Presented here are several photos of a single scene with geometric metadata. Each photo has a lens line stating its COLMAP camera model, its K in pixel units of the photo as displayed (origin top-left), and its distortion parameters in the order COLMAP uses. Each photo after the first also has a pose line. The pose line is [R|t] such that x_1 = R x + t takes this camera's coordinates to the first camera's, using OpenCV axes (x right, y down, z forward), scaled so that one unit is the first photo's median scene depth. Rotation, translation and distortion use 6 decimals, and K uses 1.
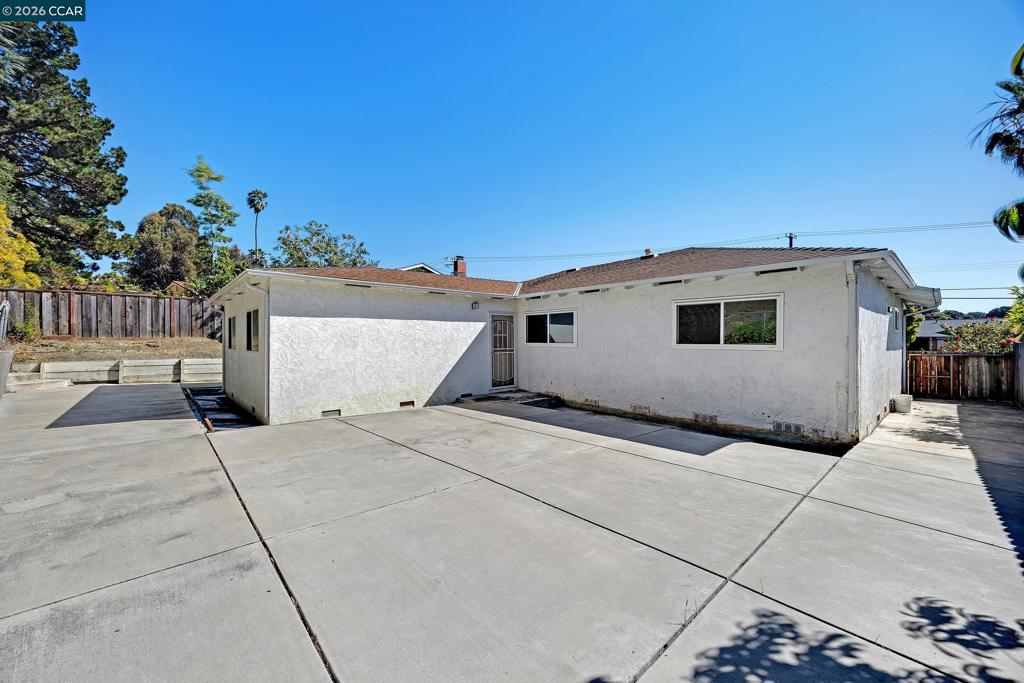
lens RADIAL K [[390.6, 0, 513.9], [0, 390.6, 338.5], [0, 0, 1]] dist [0.001400, -0.000043]
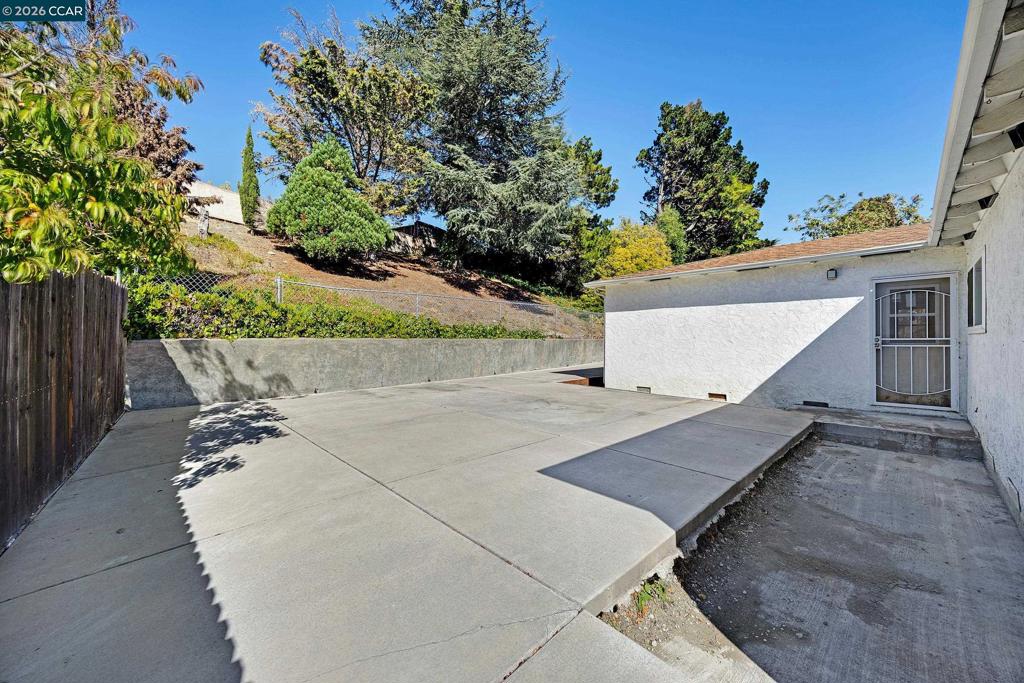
lens RADIAL K [[390.6, 0, 513.9], [0, 390.6, 338.5], [0, 0, 1]] dist [0.001400, -0.000043]
pose [[0.034344, 0.003725, -0.999403, 0.621851], [0.004868, 0.999981, 0.003894, 0.024413], [0.999398, -0.004999, 0.034325, 0.477526]]
